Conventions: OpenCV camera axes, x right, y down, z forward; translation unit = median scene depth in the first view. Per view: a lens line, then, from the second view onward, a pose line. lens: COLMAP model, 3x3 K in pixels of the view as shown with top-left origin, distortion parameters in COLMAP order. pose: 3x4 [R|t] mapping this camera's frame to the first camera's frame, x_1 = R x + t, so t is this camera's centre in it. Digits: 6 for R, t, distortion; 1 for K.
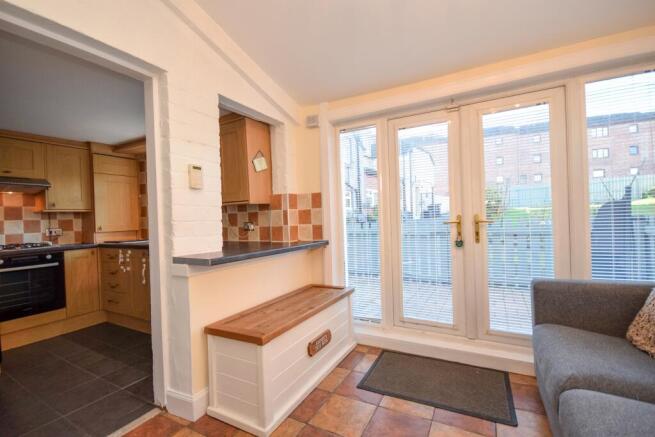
lens RADIAL K [[286.9, 0, 327.5], [0, 286.9, 218.5], [0, 0, 1]] dist [0.001207, -0.008582]
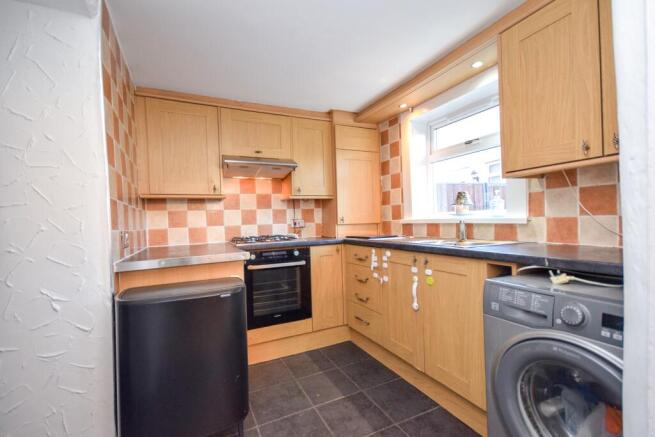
lens RADIAL K [[288.6, 0, 327.5], [0, 288.6, 218.5], [0, 0, 1]] dist [0.000102, -0.000237]
pose [[0.815707, 0.003320, -0.578456, -0.400927], [0.001259, 0.999971, 0.007514, 0.028321], [0.578464, -0.006858, 0.815679, 0.357264]]
